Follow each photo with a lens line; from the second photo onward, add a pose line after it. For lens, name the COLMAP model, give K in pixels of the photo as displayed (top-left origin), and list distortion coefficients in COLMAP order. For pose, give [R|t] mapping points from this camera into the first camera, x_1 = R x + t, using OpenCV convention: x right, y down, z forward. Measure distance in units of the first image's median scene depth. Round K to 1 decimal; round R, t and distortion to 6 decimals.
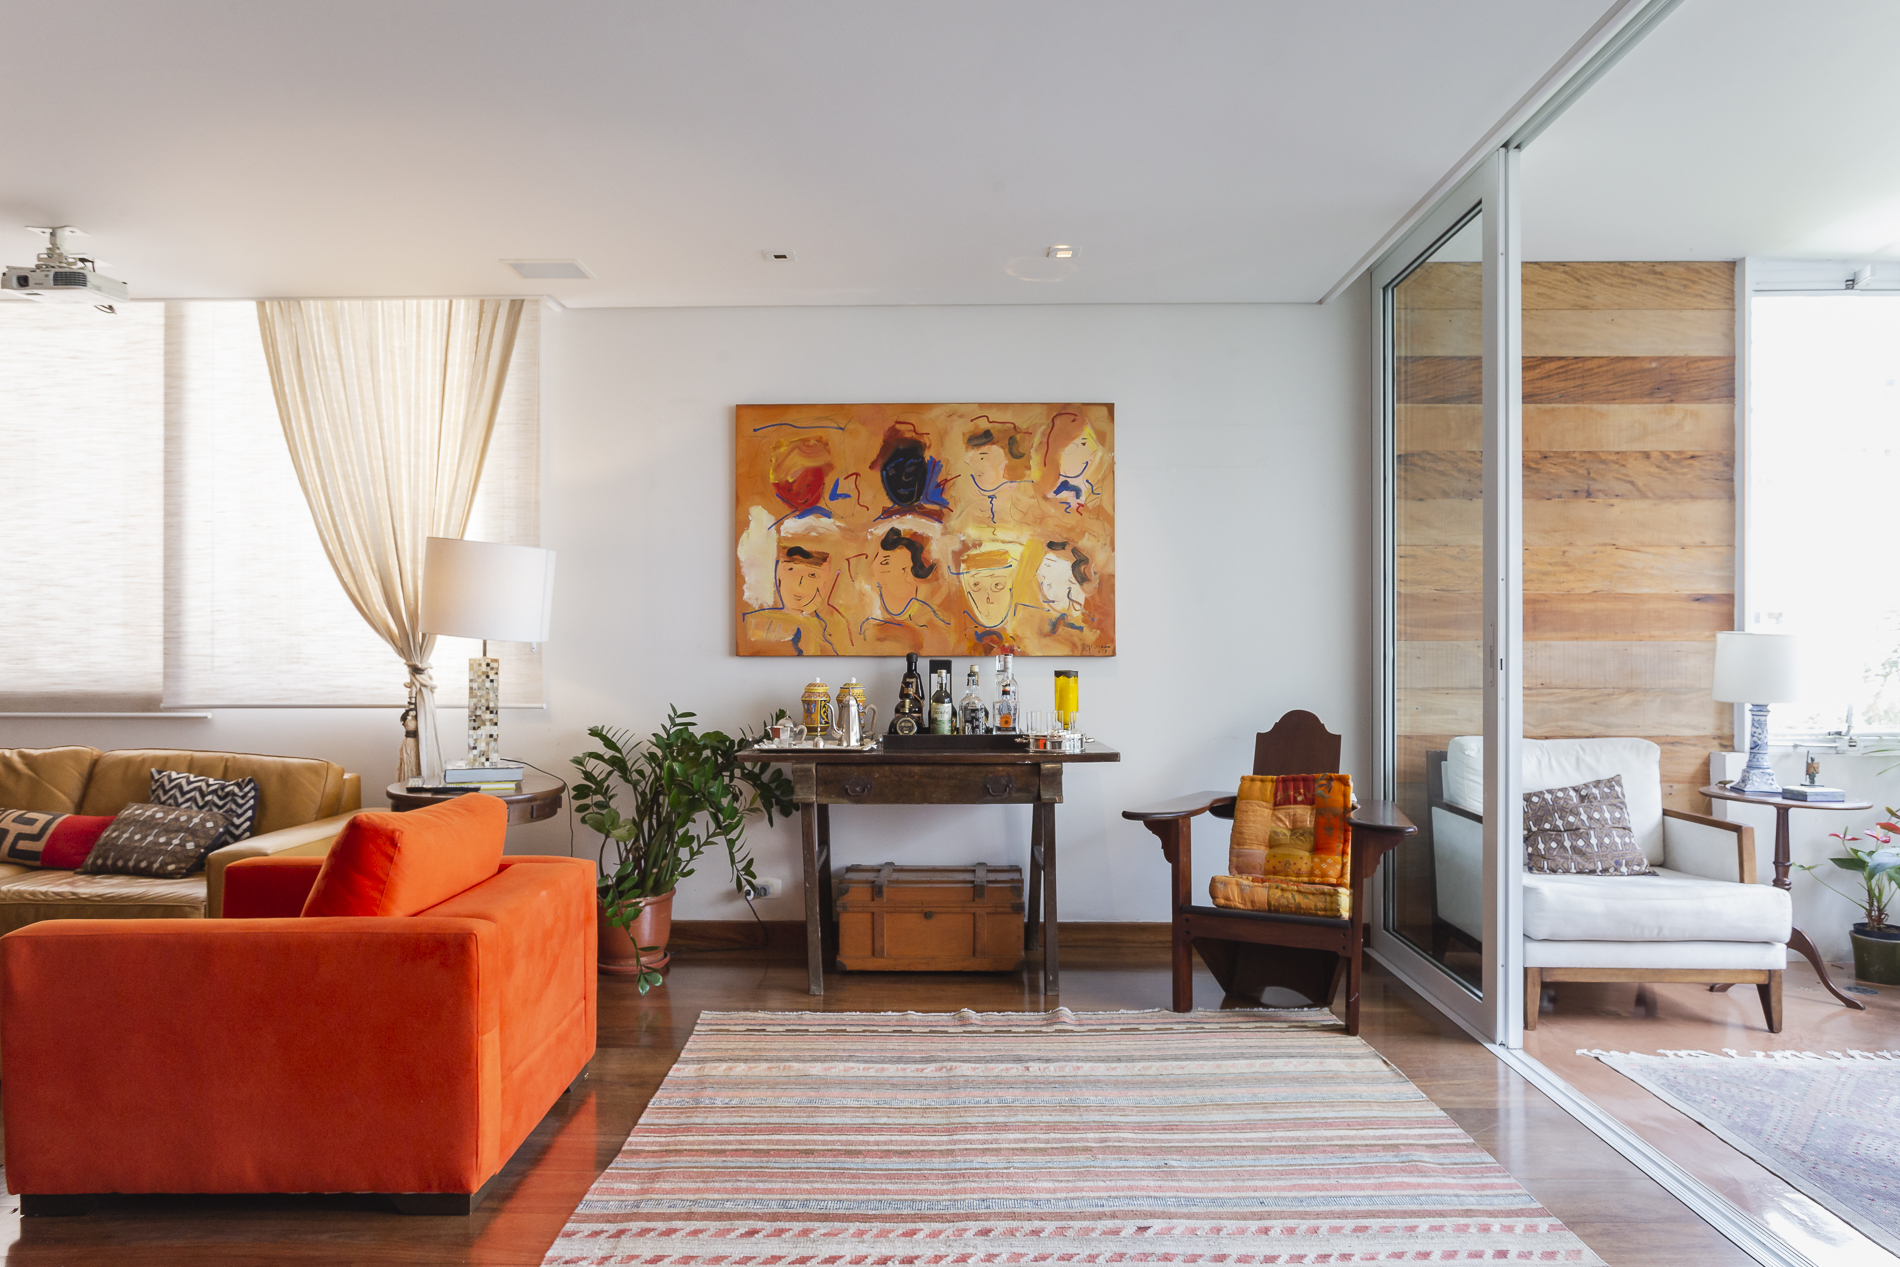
lens RADIAL K [[1159.5, 0, 967.5], [0, 1159.5, 642.3], [0, 0, 1]] dist [-0.005252, 0.002215]
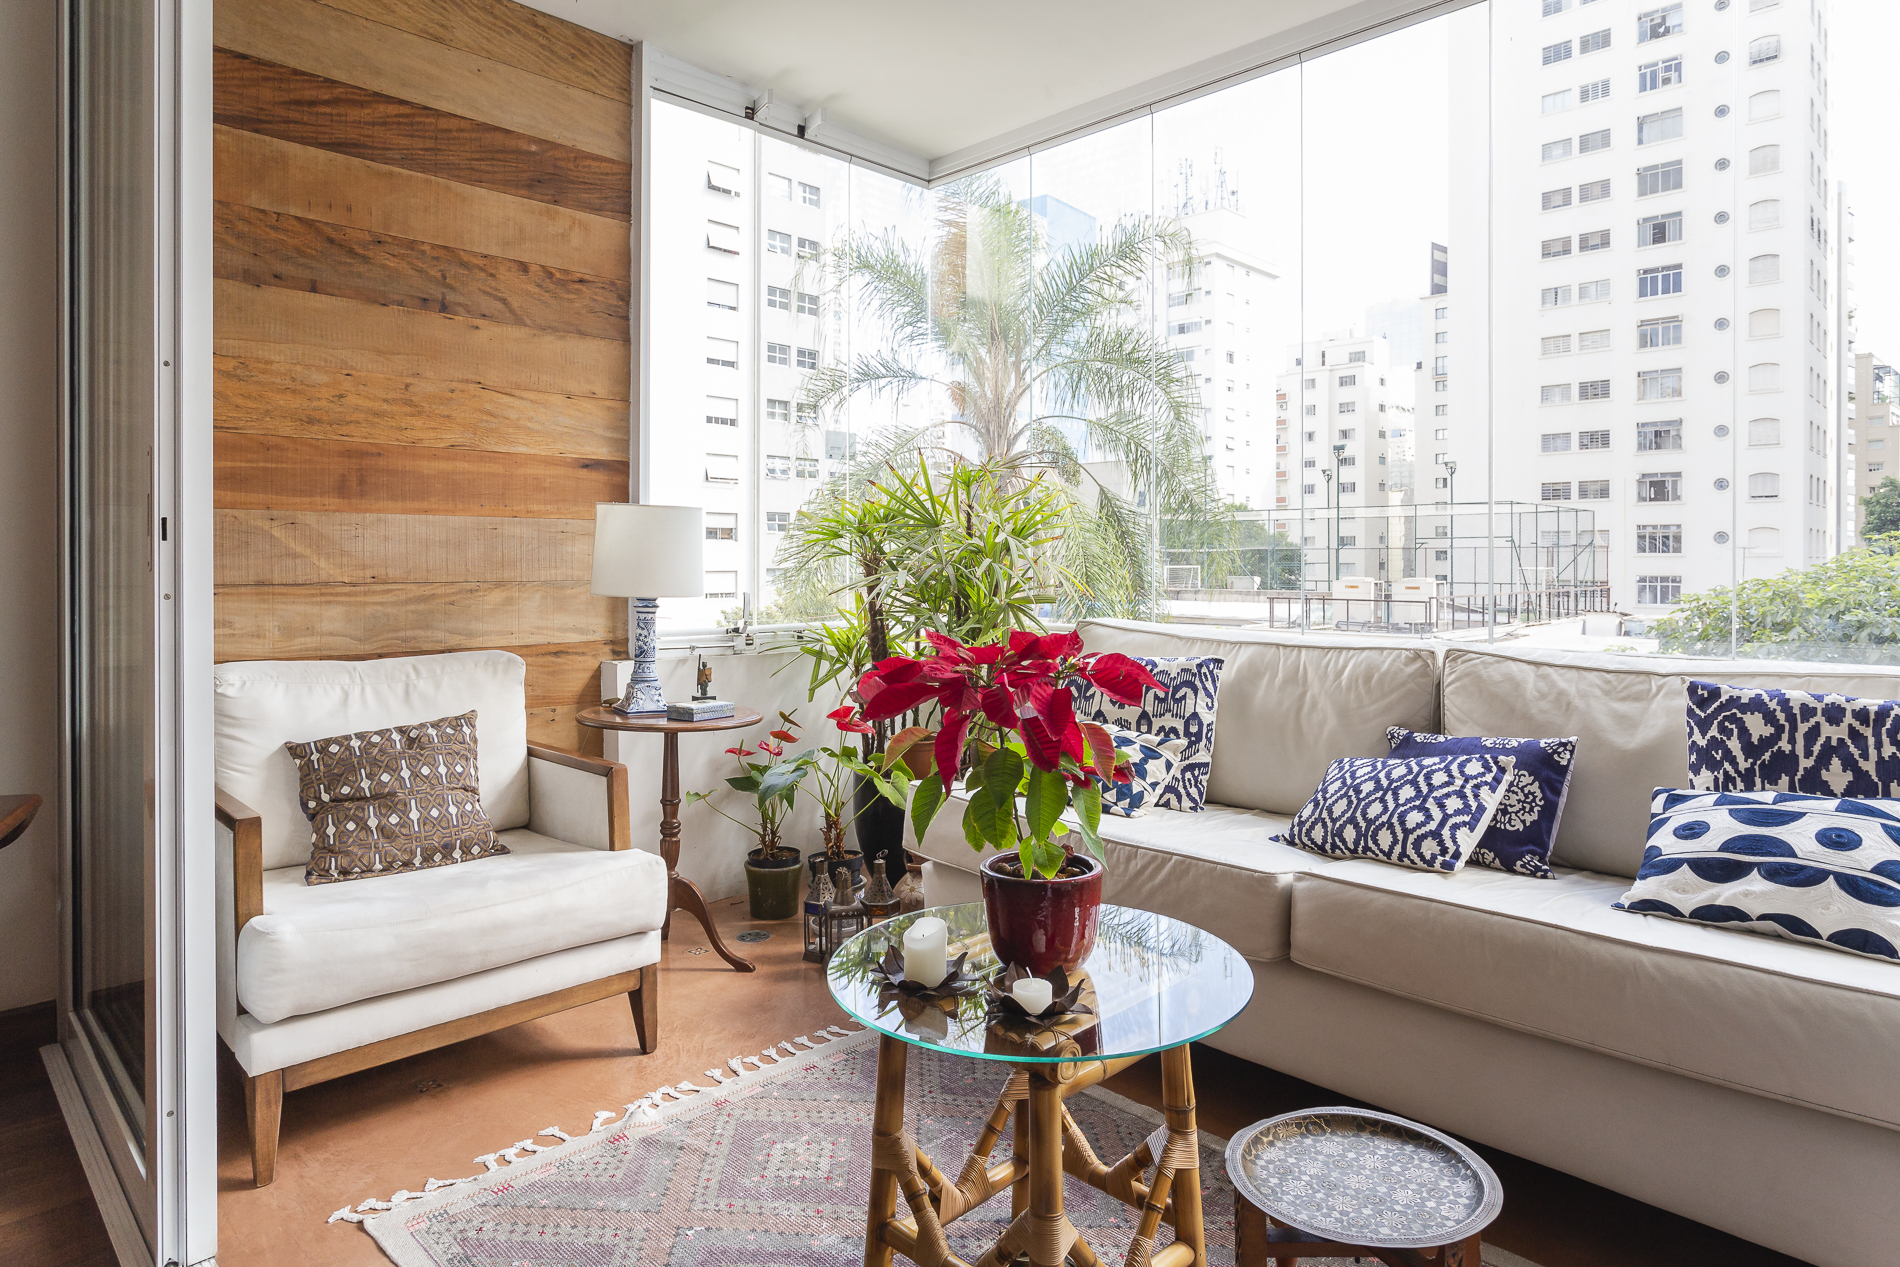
lens RADIAL K [[1090.3, 0, 950.5], [0, 1090.3, 566.0], [0, 0, 1]] dist [-0.018910, -0.000178]
pose [[0.687645, -0.002225, 0.726043, 0.269755], [-0.004294, 0.999965, 0.007131, 0.023867], [-0.726034, -0.008021, 0.687612, 0.321791]]
